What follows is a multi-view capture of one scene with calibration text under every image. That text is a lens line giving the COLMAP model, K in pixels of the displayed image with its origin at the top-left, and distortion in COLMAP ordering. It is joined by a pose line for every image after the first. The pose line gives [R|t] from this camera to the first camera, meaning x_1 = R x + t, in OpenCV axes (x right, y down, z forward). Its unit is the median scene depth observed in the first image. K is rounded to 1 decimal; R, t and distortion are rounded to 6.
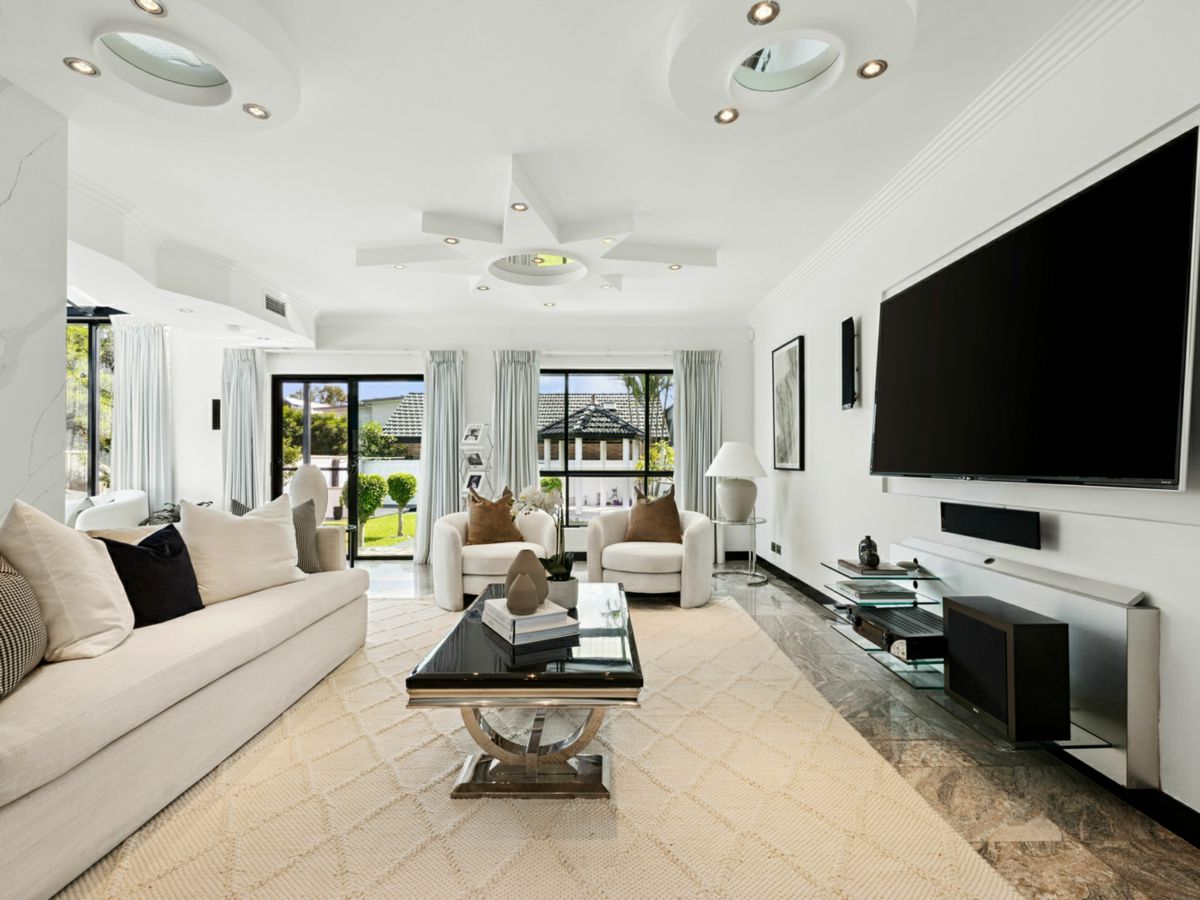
lens RADIAL K [[571.8, 0, 596.3], [0, 571.8, 460.1], [0, 0, 1]] dist [-0.000222, -0.000162]
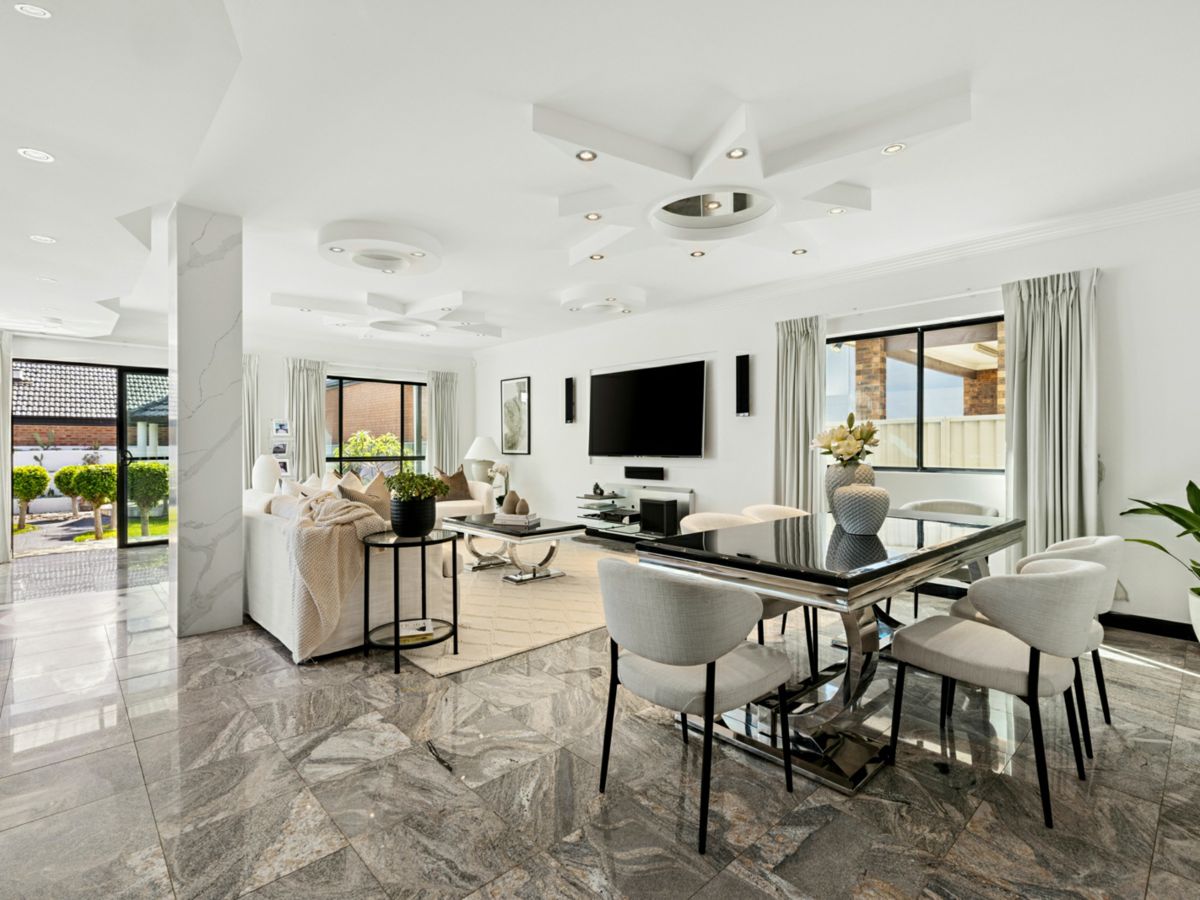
lens RADIAL K [[571.8, 0, 600.9], [0, 571.8, 449.7], [0, 0, 1]] dist [-0.000222, -0.000162]
pose [[0.735263, -0.007768, 0.677738, -0.660184], [0.000391, 0.999939, 0.011038, -0.014943], [-0.677782, -0.007851, 0.735221, -0.429533]]
